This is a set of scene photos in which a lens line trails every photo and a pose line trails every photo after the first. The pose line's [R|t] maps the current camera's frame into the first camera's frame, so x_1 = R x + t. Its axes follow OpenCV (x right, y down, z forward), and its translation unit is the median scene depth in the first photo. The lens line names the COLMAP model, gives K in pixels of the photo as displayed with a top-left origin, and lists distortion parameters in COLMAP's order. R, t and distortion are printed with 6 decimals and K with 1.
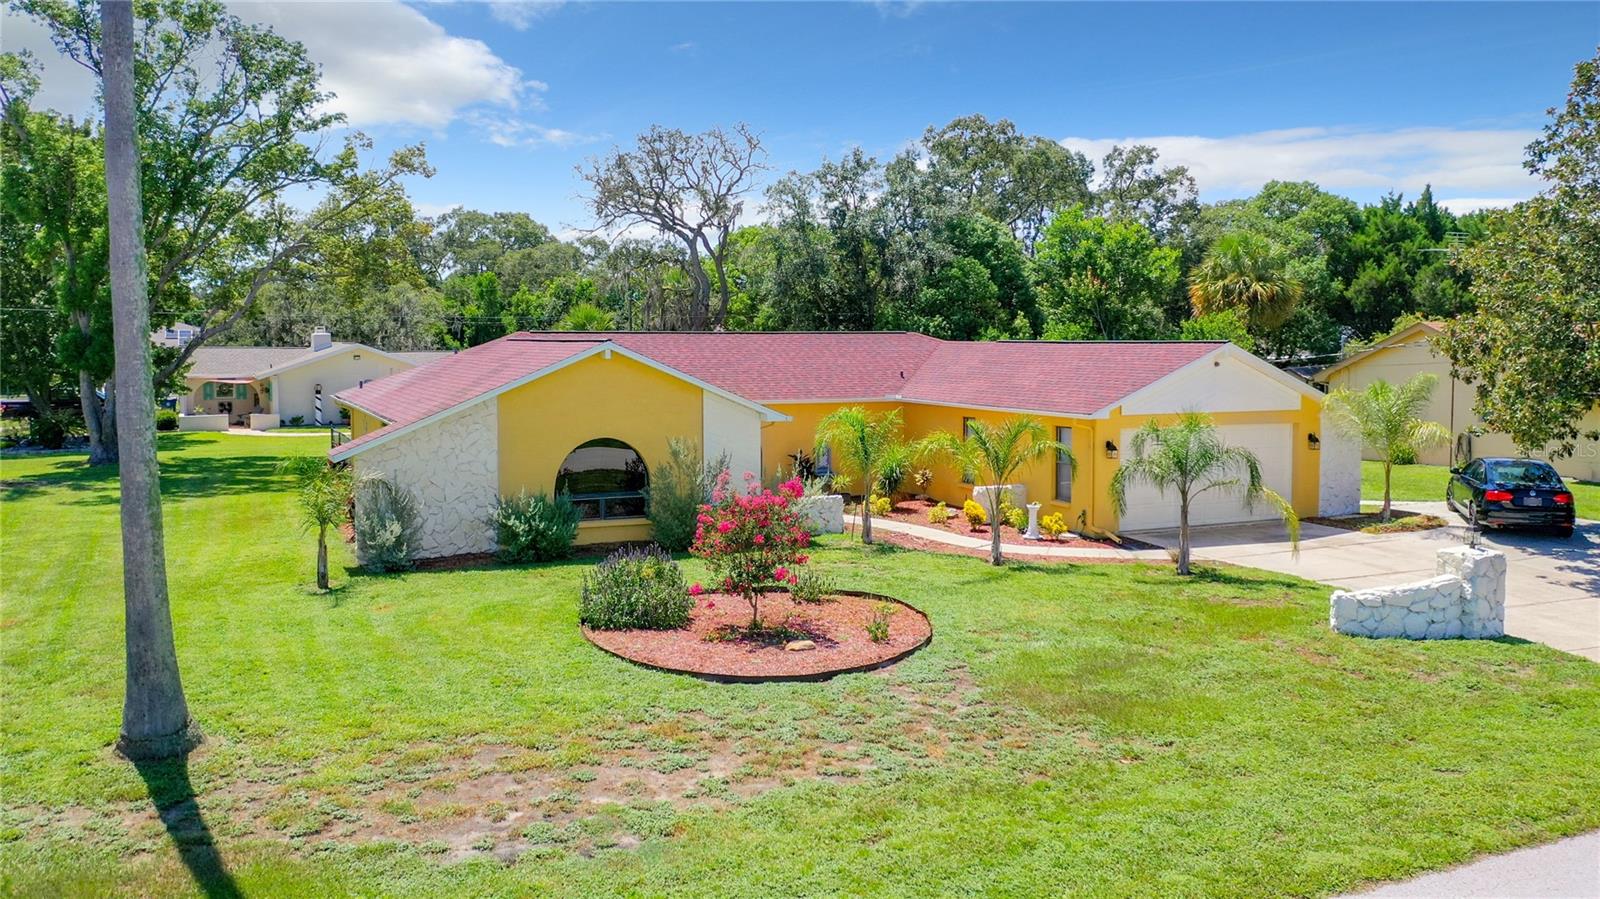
lens RADIAL K [[1293.5, 0, 798.0], [0, 1293.5, 409.5], [0, 0, 1]] dist [0.009998, 0.007706]
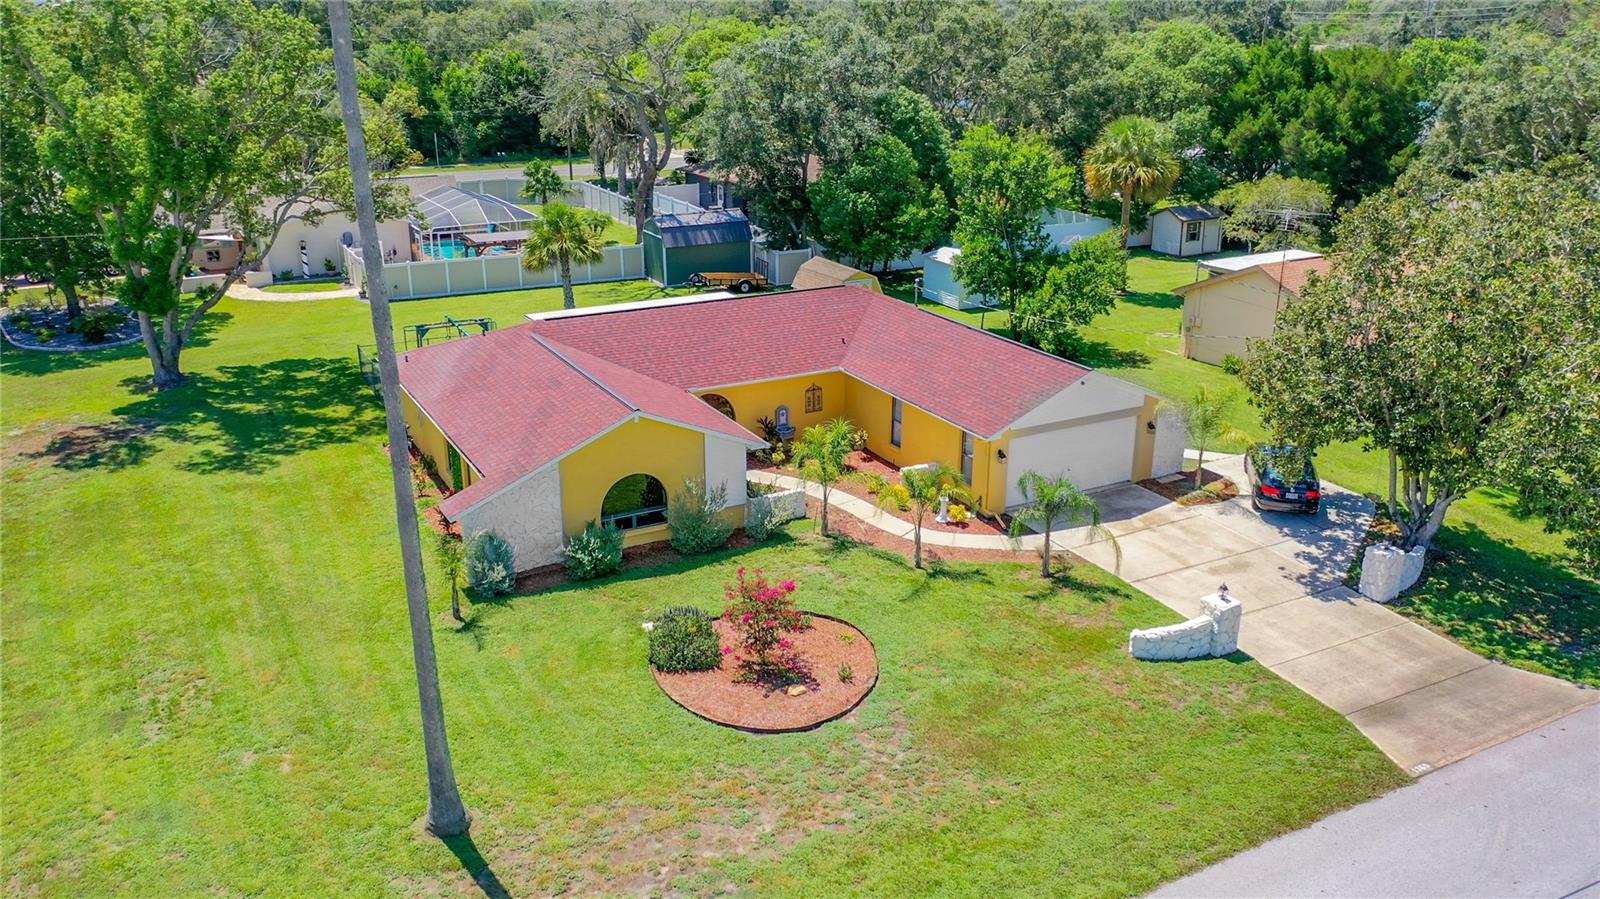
lens RADIAL K [[1274.9, 0, 800.0], [0, 1274.9, 449.5], [0, 0, 1]] dist [0.015344, -0.001388]
pose [[0.997458, -0.020458, 0.068257, -0.067272], [0.000495, 0.959864, 0.280465, -0.381728], [-0.071255, -0.279719, 0.957434, -0.294075]]
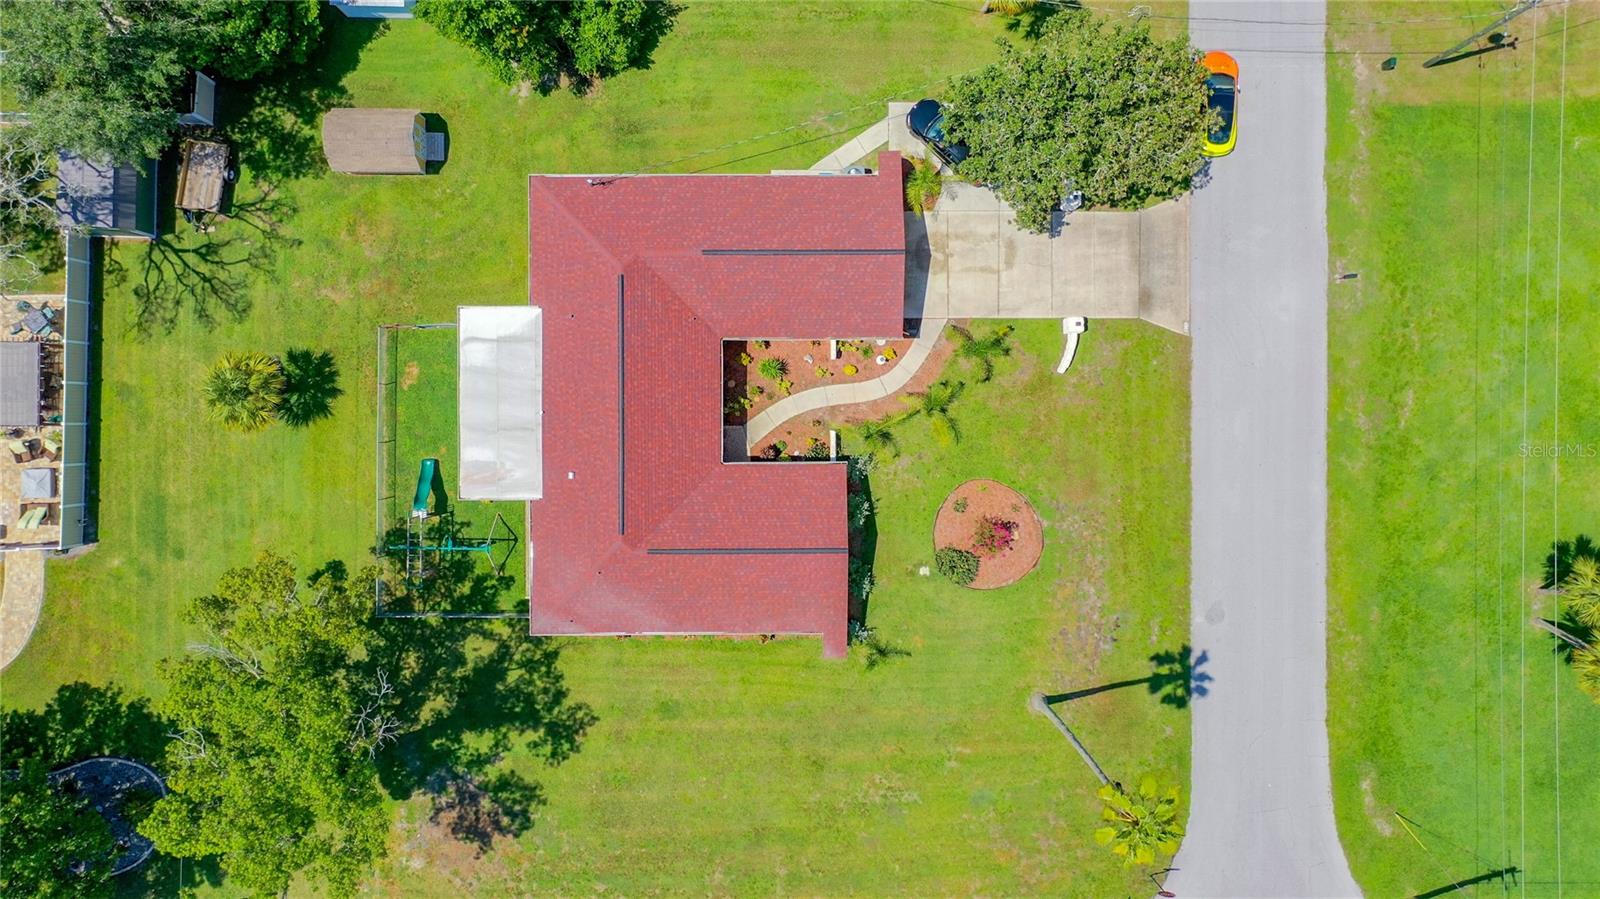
lens RADIAL K [[1307.9, 0, 819.5], [0, 1307.9, 449.3], [0, 0, 1]] dist [0.013117, -0.002586]
pose [[0.414694, -0.909877, -0.012335, 0.026440], [0.047792, 0.008241, 0.998823, -2.332789], [-0.908705, -0.414795, 0.046903, 0.990855]]
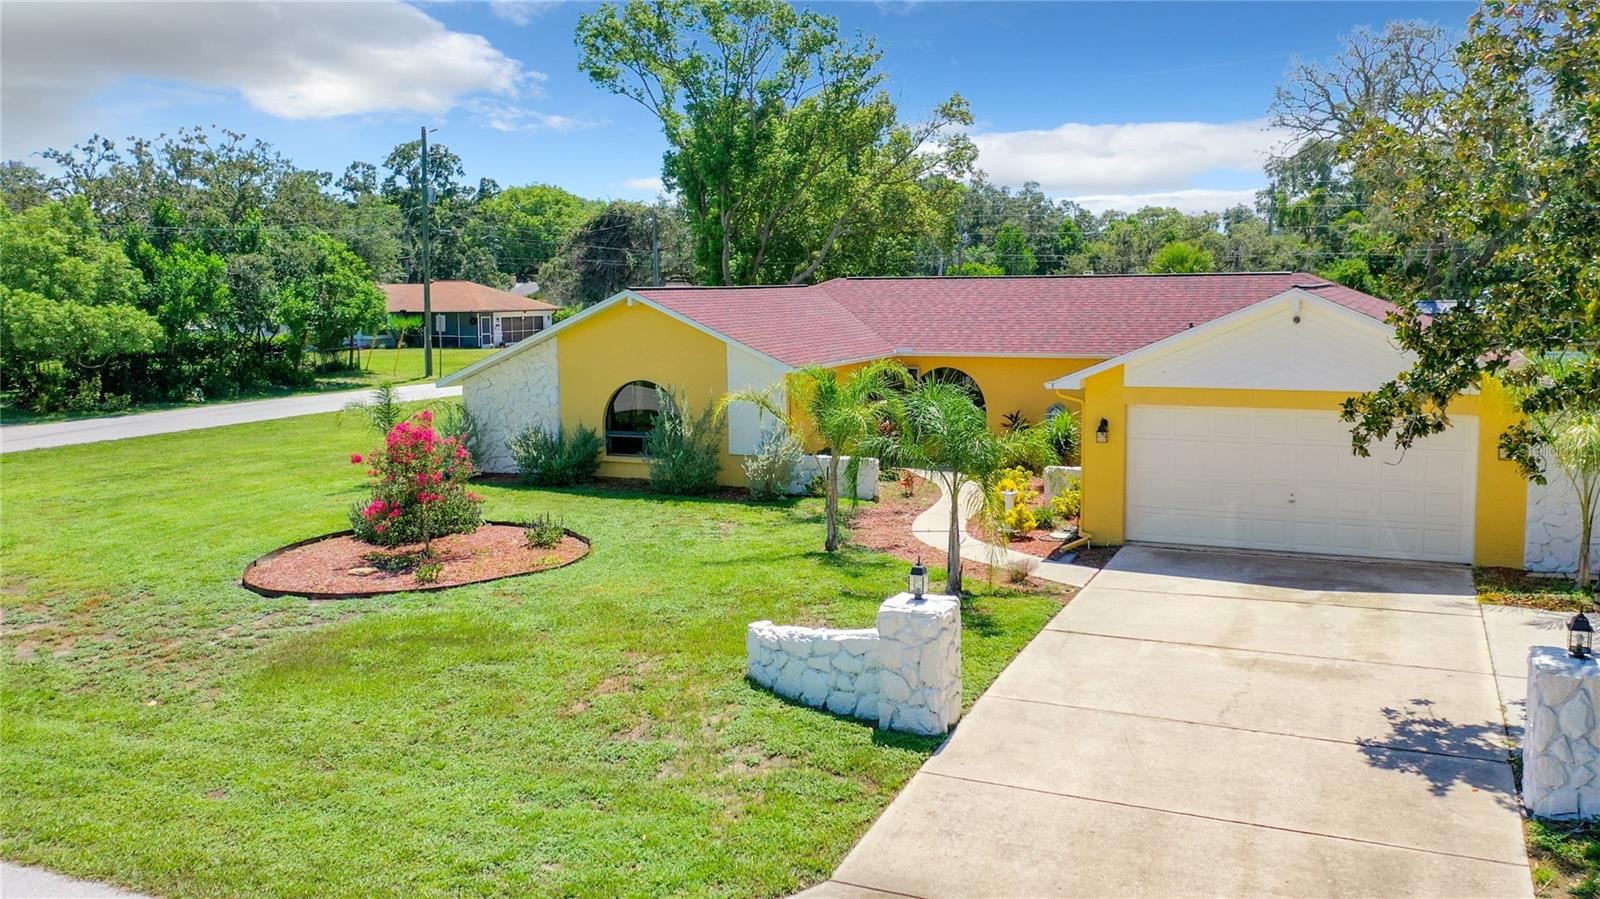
lens RADIAL K [[1307.9, 0, 819.5], [0, 1307.9, 449.3], [0, 0, 1]] dist [0.013117, -0.002586]
pose [[0.661486, 0.088453, -0.744723, 0.761406], [-0.032518, 0.995469, 0.089351, -0.023328], [0.749252, -0.034887, 0.661365, 0.394440]]
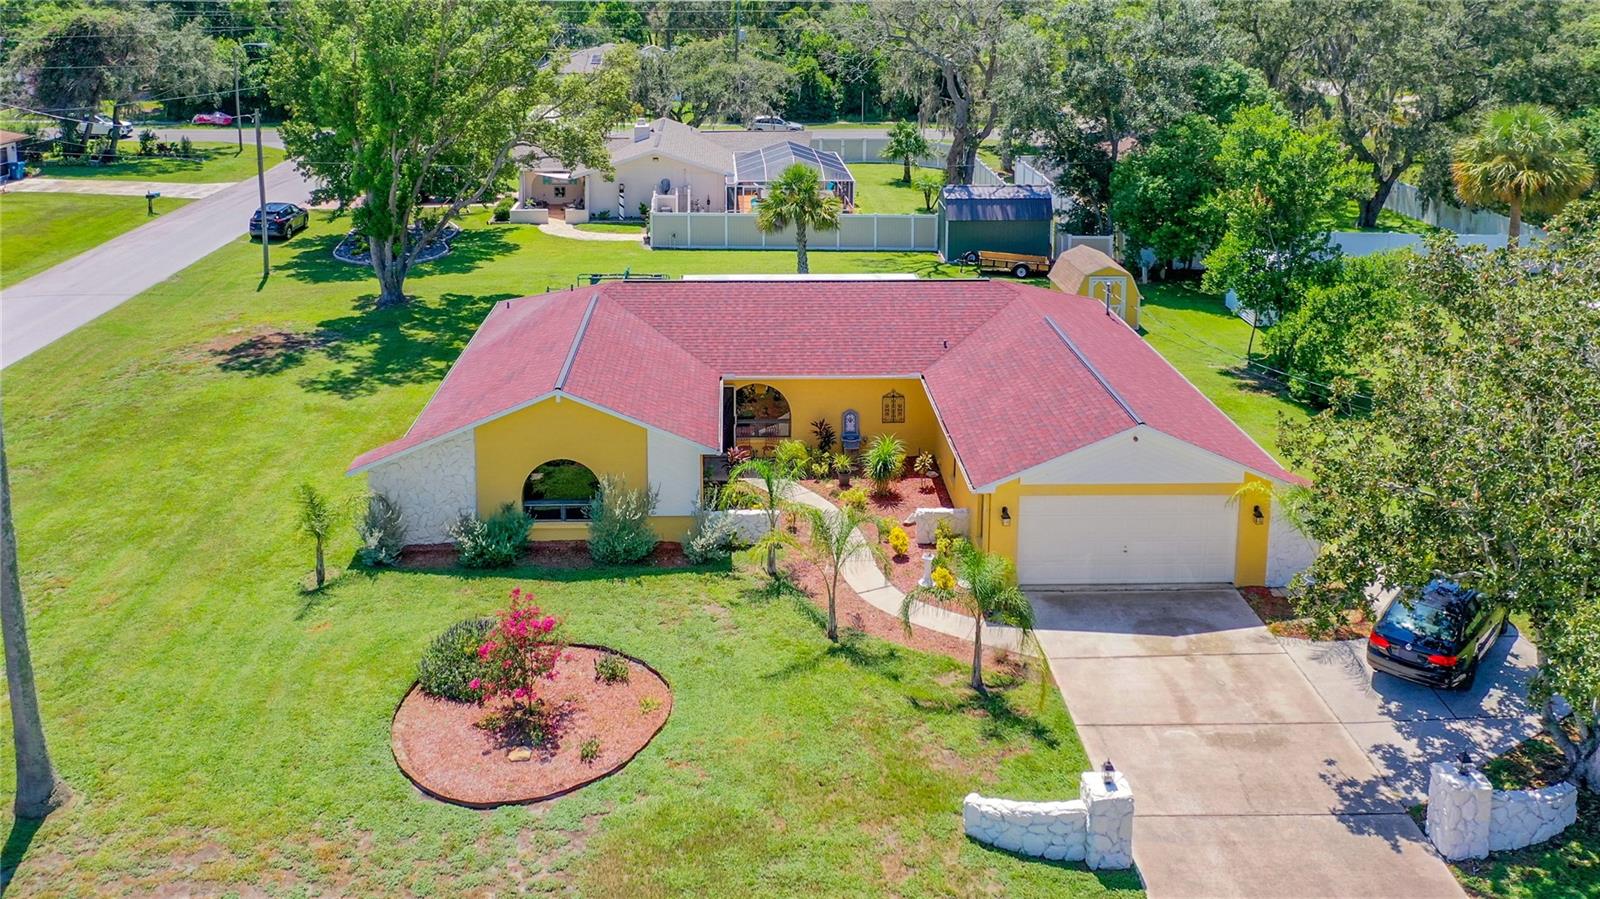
lens RADIAL K [[1322.8, 0, 772.9], [0, 1322.8, 199.5], [0, 0, 1]] dist [0.006122, 0.002062]
pose [[0.920690, 0.071754, -0.383643, 0.500975], [-0.025146, 0.991818, 0.125155, -0.386439], [0.389485, -0.105582, 0.914961, -0.045341]]
